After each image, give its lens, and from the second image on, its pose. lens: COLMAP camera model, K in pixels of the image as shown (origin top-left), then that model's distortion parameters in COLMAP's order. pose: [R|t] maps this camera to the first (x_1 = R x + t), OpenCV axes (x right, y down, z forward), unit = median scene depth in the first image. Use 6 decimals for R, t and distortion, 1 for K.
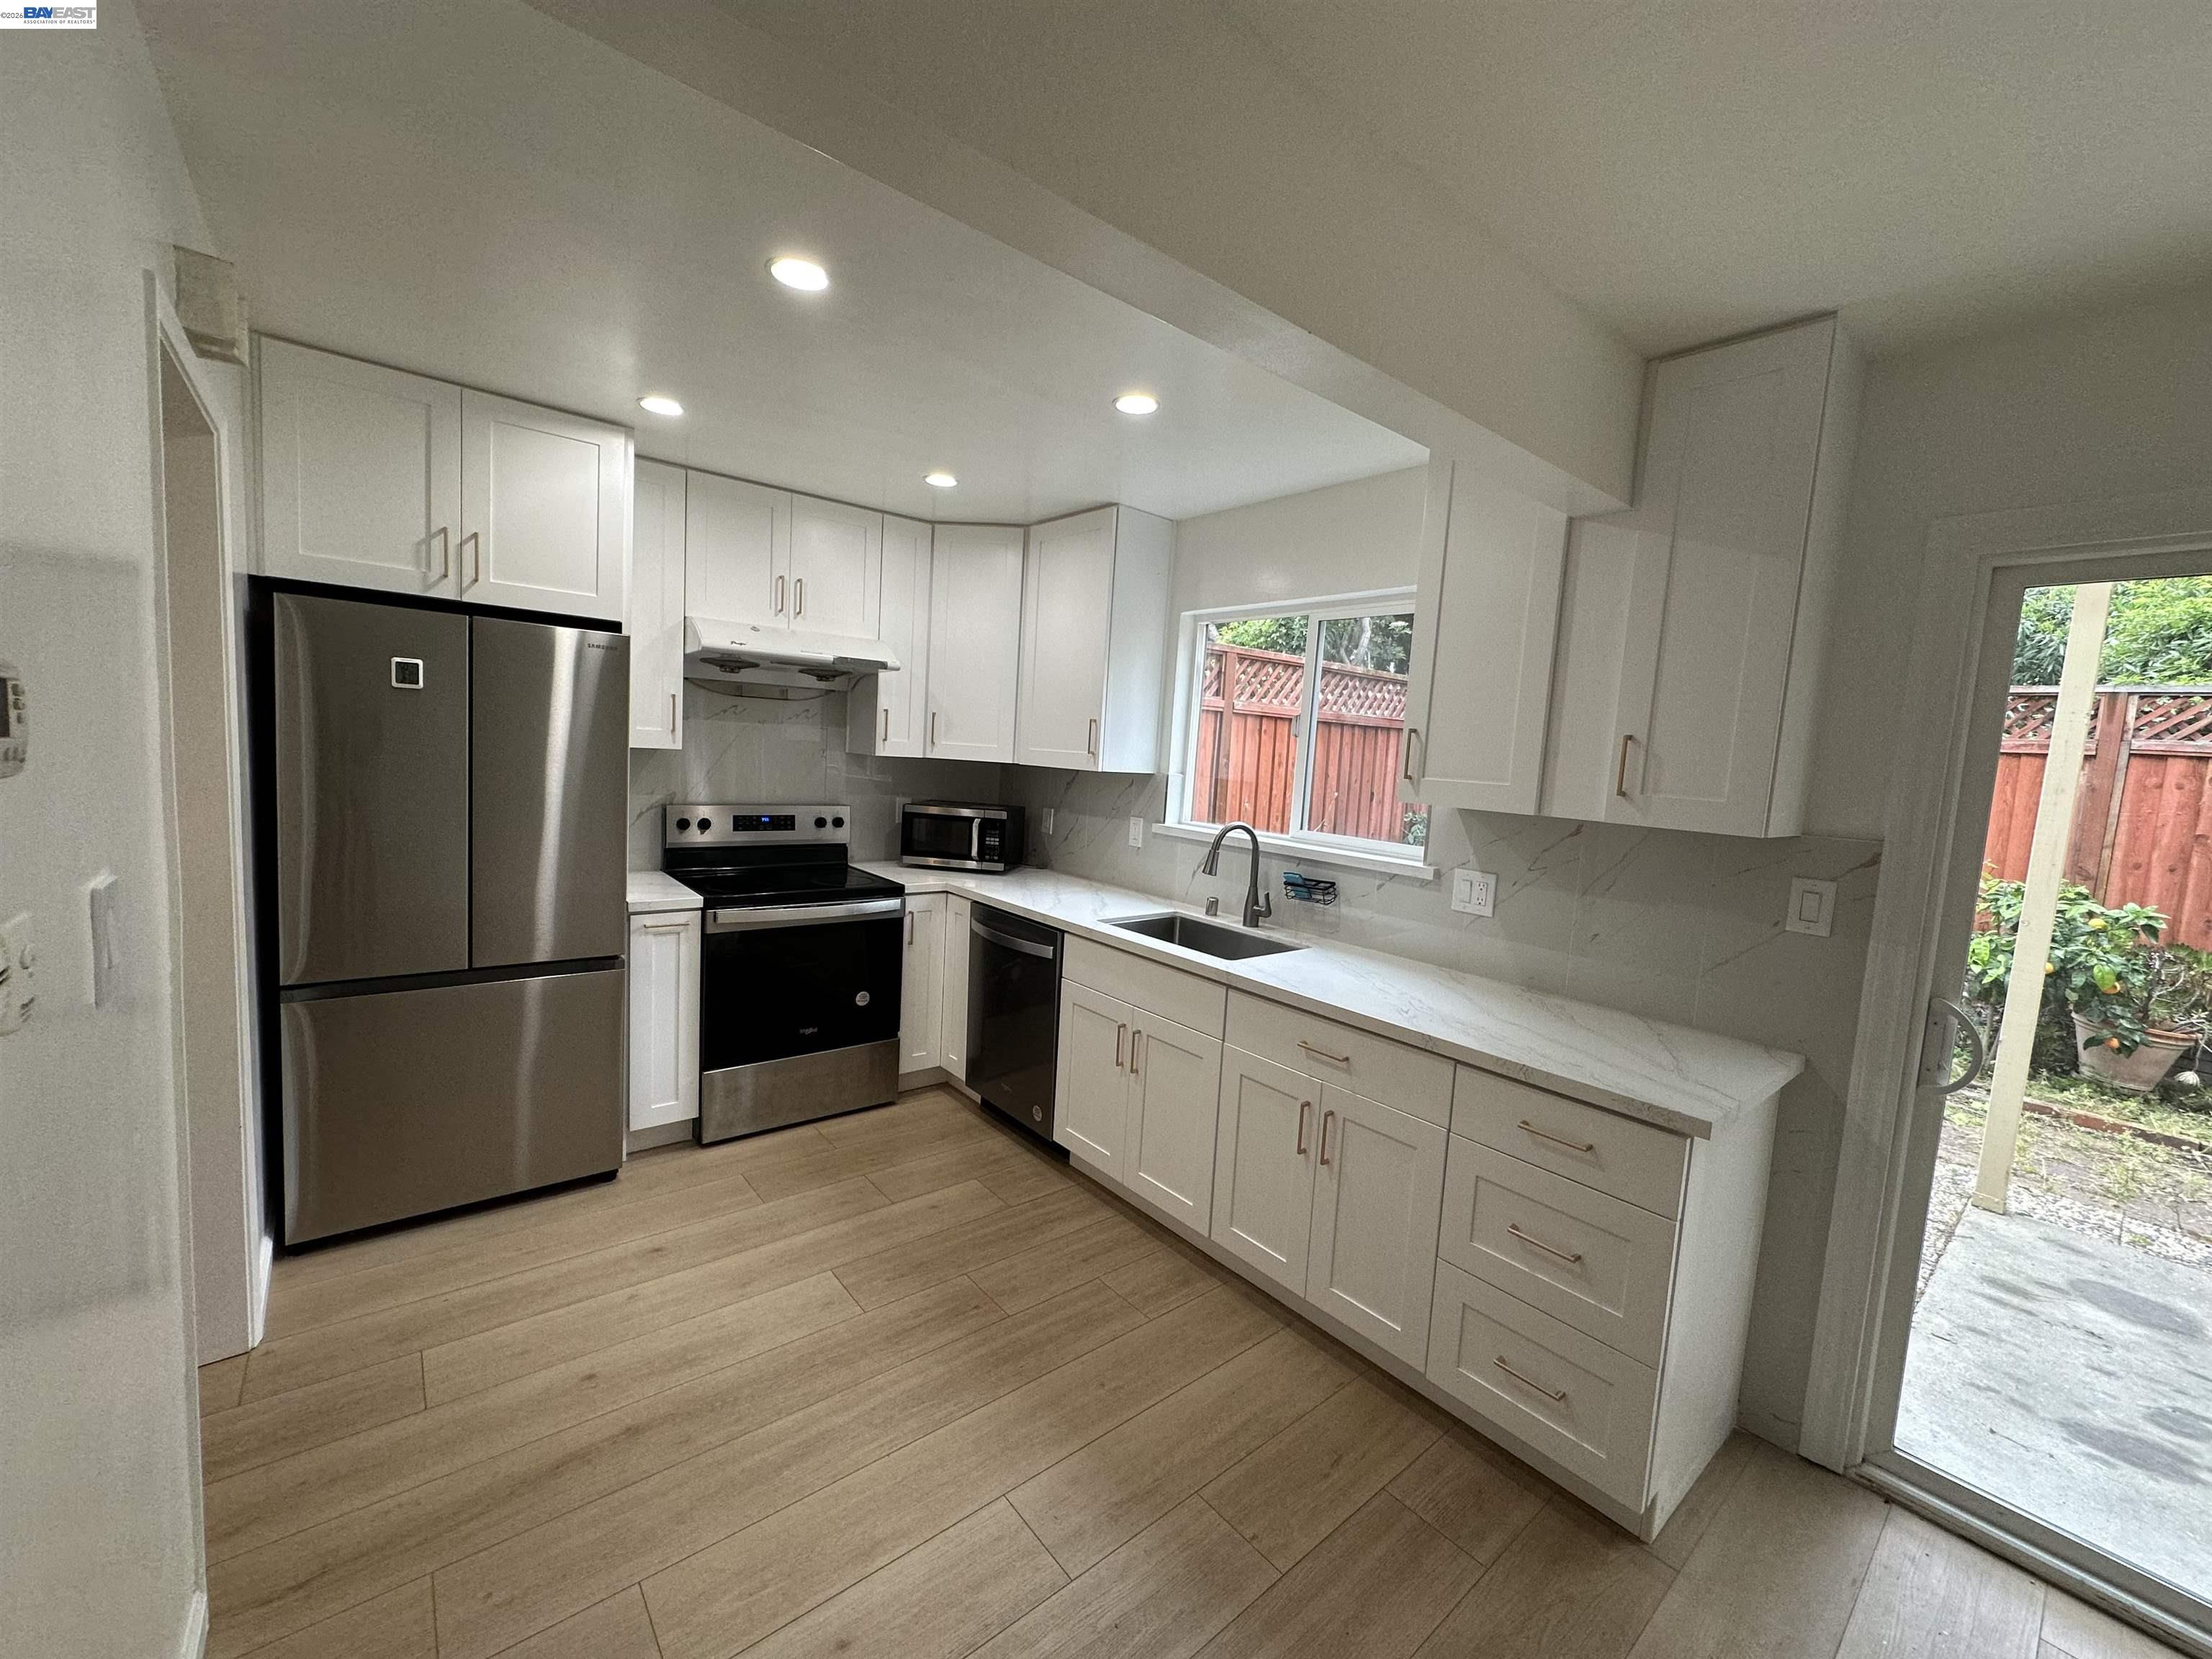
lens RADIAL K [[879.4, 0, 1103.9], [0, 879.4, 828.5], [0, 0, 1]] dist [-0.001050, 0.000224]
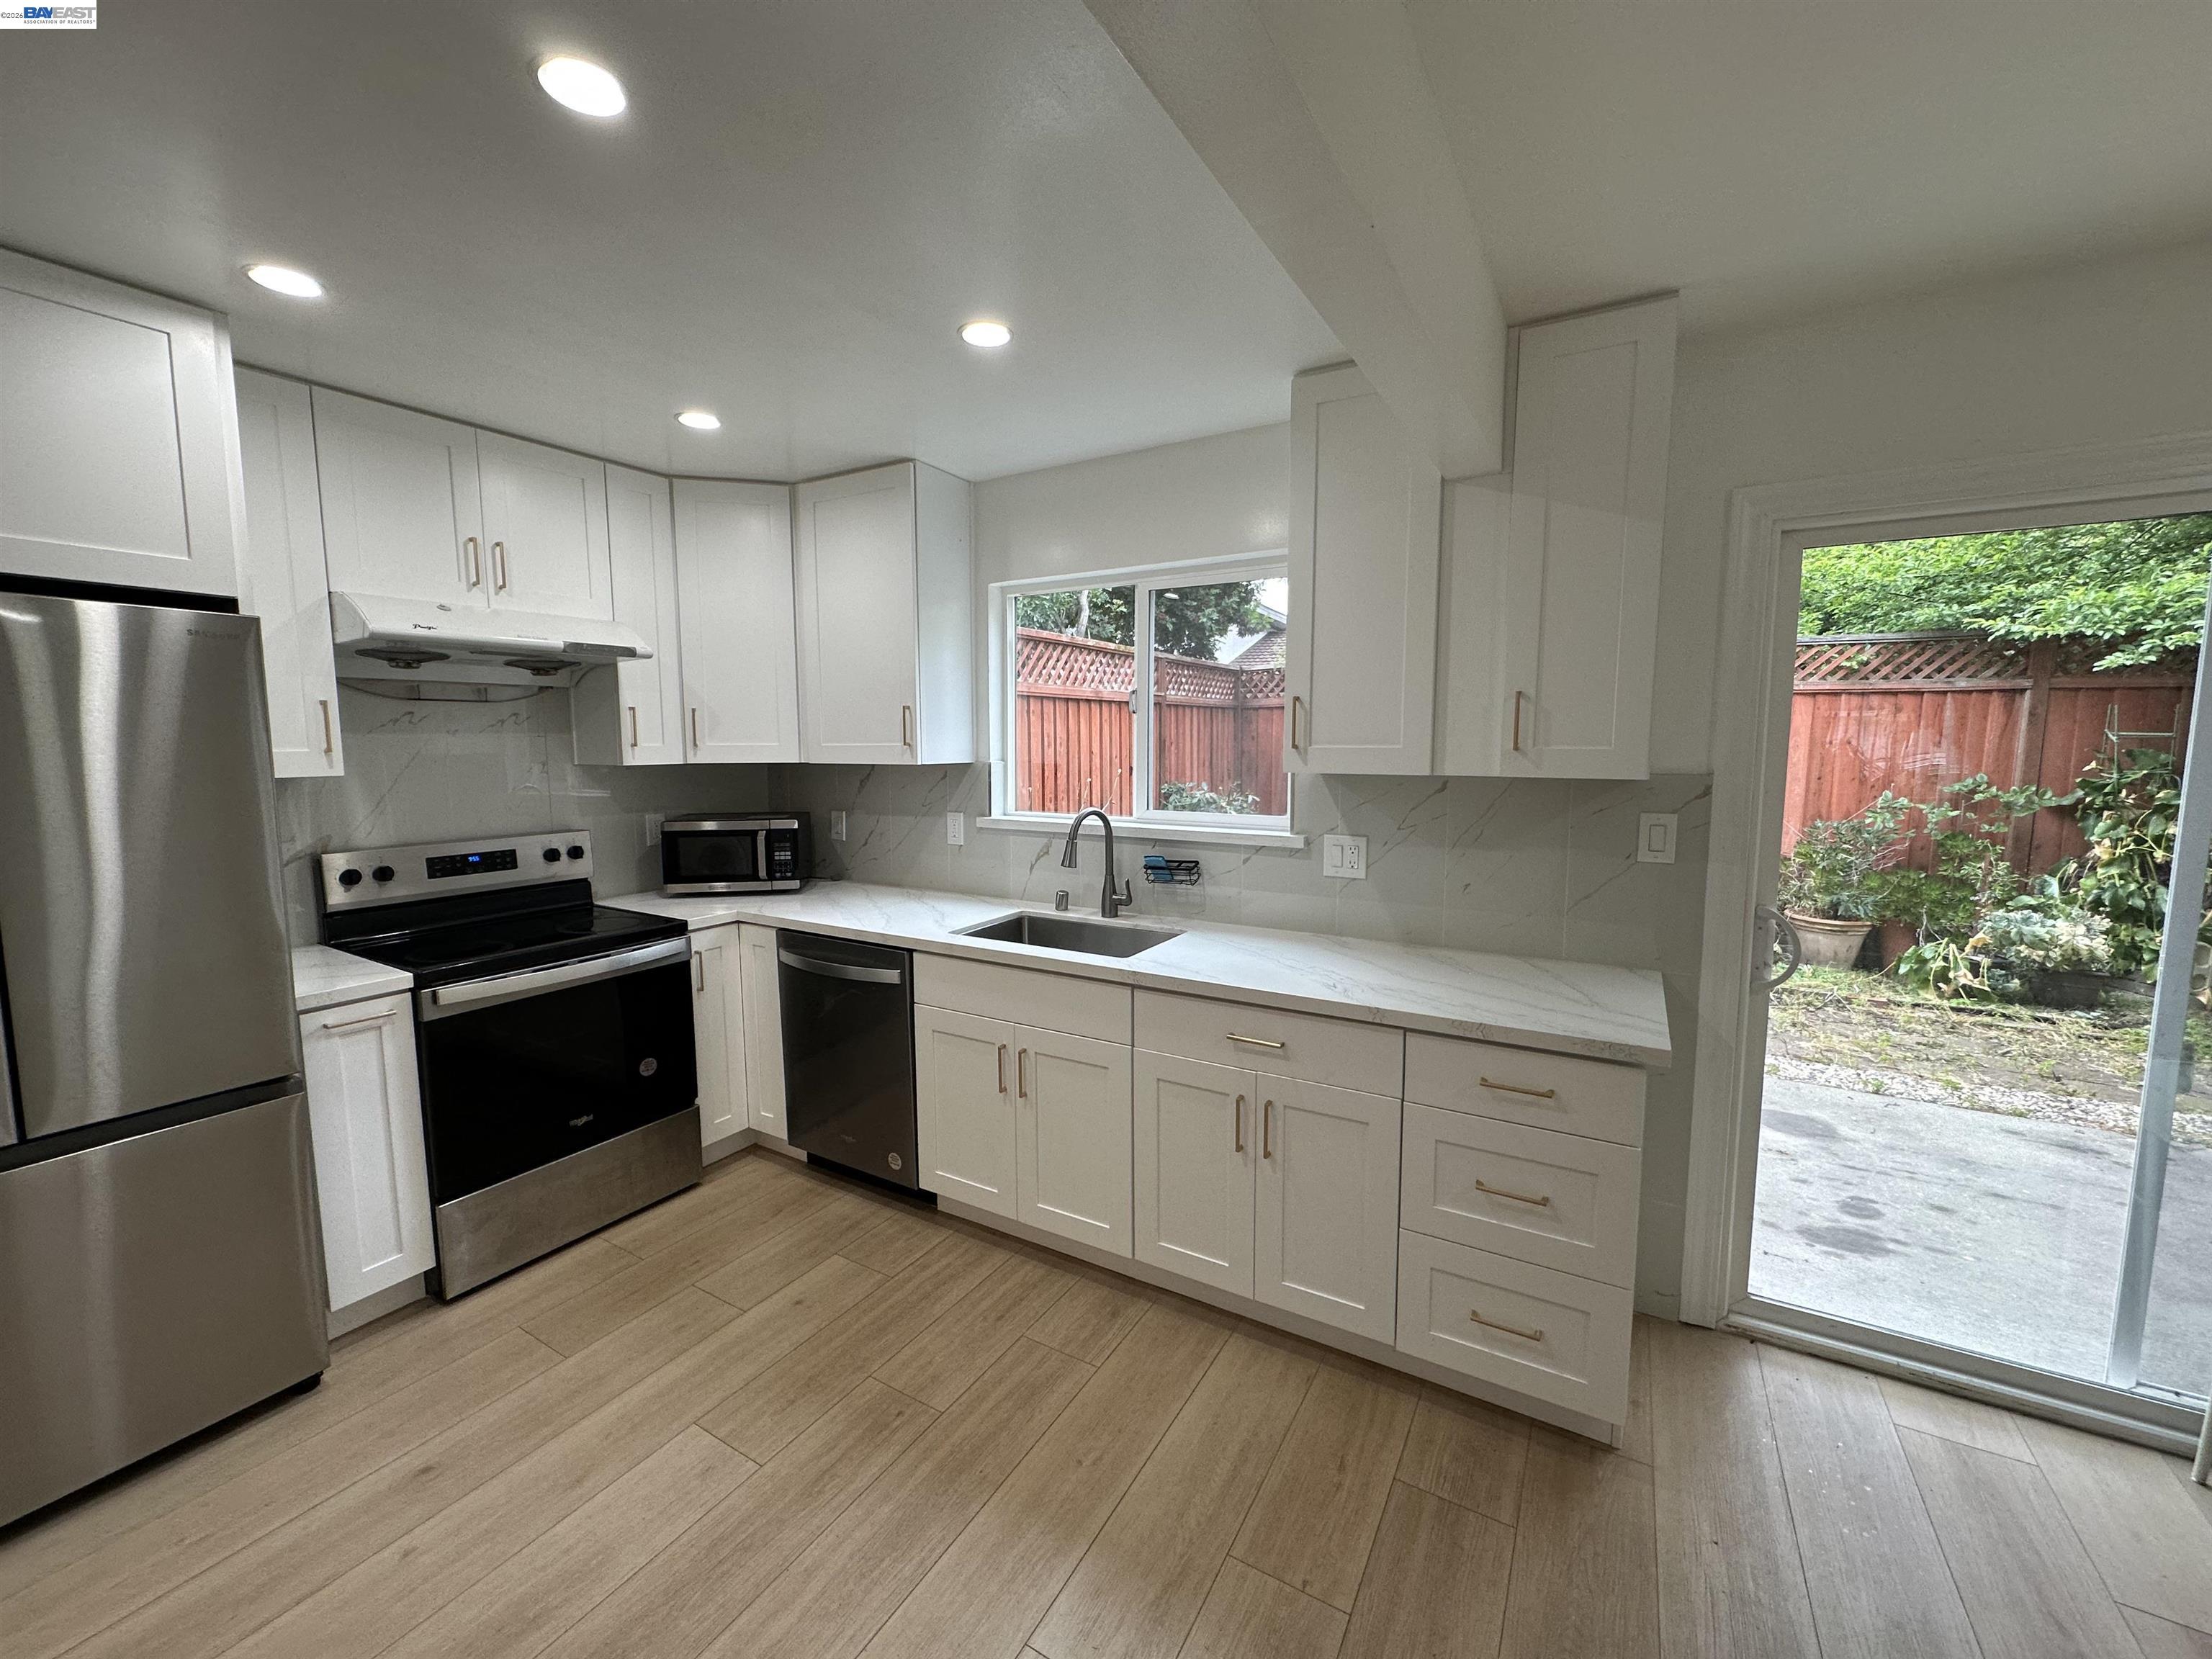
lens RADIAL K [[879.4, 0, 1103.9], [0, 879.4, 828.5], [0, 0, 1]] dist [-0.001050, 0.000224]
pose [[0.940226, -0.096255, 0.326665, -0.139851], [0.090373, 0.995355, 0.033176, -0.015007], [-0.328341, -0.001672, 0.944558, 0.114780]]
